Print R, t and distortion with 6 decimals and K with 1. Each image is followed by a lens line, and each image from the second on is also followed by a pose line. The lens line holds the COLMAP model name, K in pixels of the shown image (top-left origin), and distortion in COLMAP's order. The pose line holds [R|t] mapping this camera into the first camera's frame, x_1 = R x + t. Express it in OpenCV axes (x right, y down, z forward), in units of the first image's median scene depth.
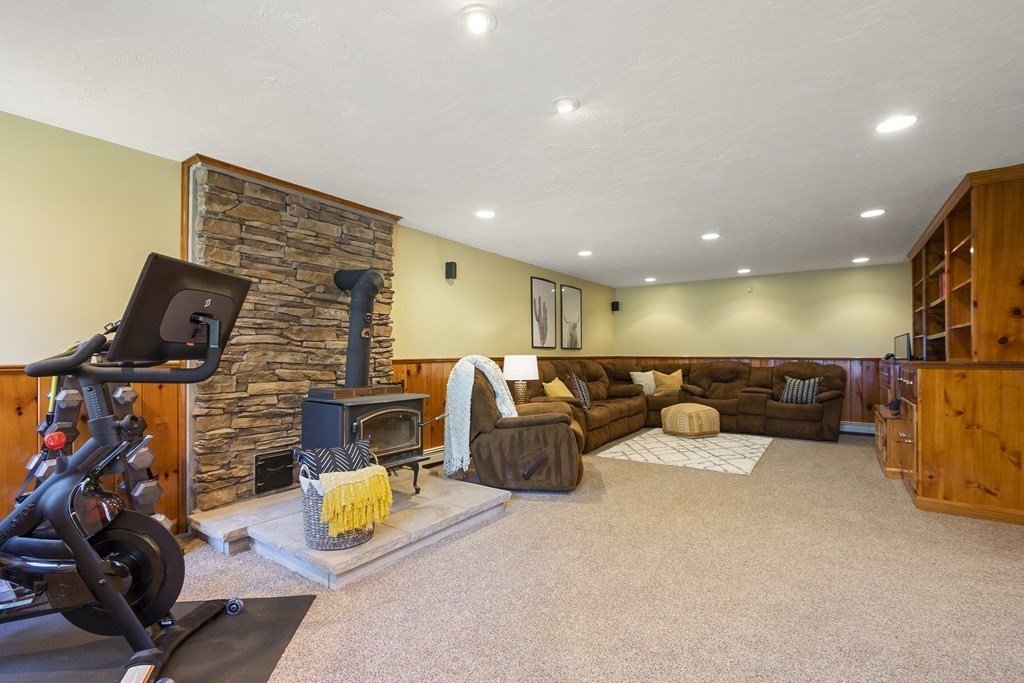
lens RADIAL K [[461.8, 0, 510.7], [0, 461.8, 348.5], [0, 0, 1]] dist [-0.011332, 0.002171]
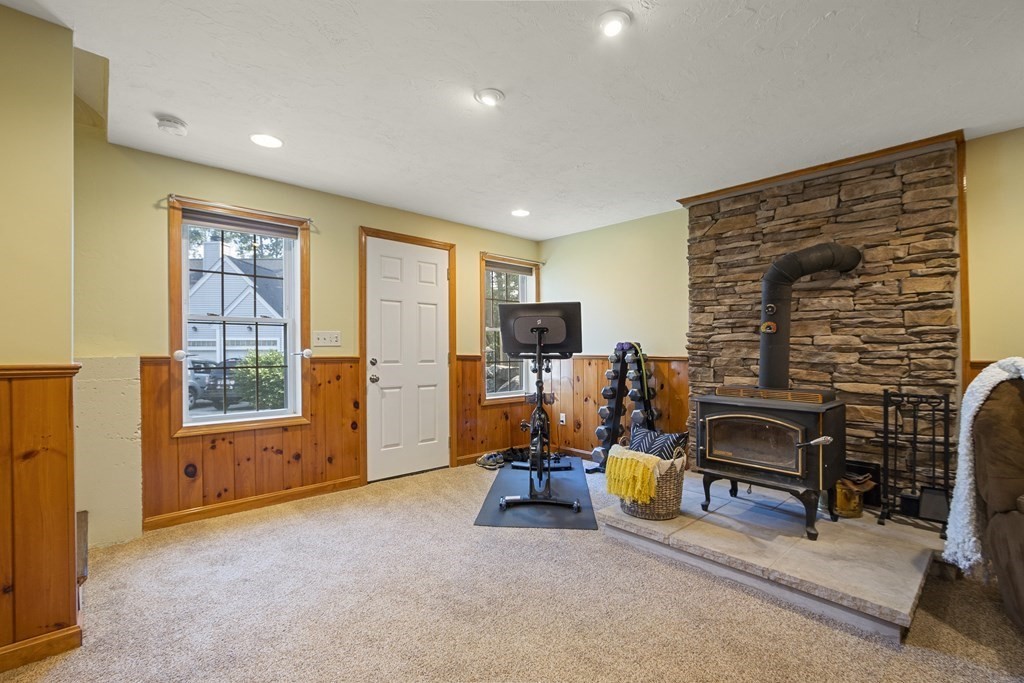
lens RADIAL K [[461.8, 0, 517.7], [0, 461.8, 354.8], [0, 0, 1]] dist [-0.011332, 0.002171]
pose [[-0.204977, 0.014911, -0.978653, 0.584675], [0.007870, 0.999877, 0.013586, 0.003033], [0.978735, -0.004917, -0.205070, 0.654310]]
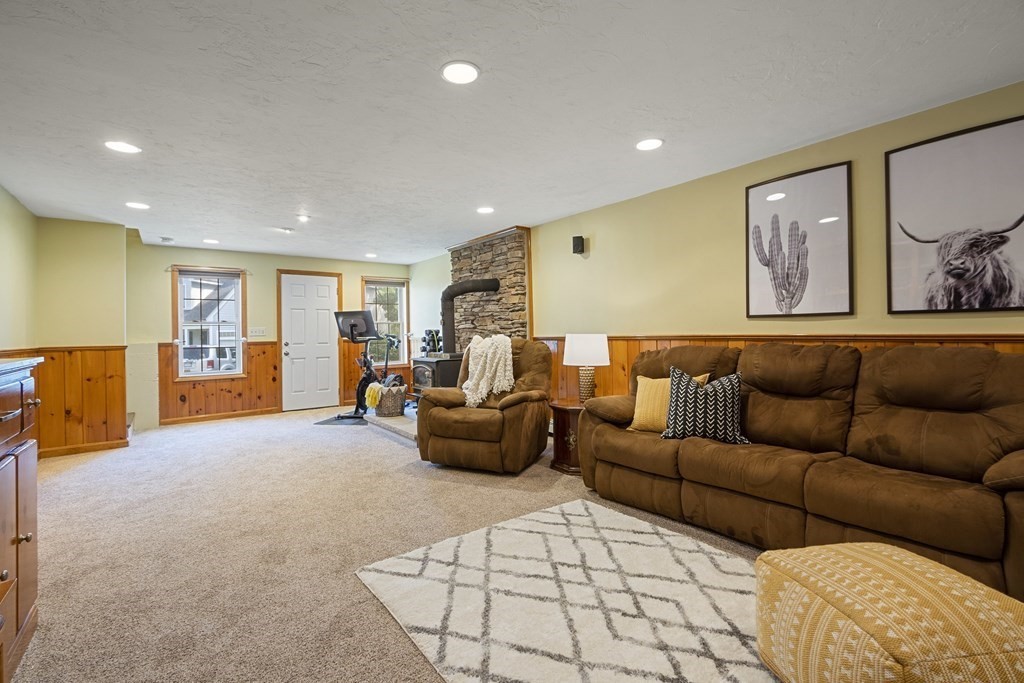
lens RADIAL K [[461.8, 0, 510.7], [0, 461.8, 330.1], [0, 0, 1]] dist [-0.011332, 0.002171]
pose [[-0.300647, 0.002381, -0.953732, 1.178194], [0.029339, 0.999547, -0.006753, 0.014647], [0.953284, -0.030012, -0.300581, 1.622460]]
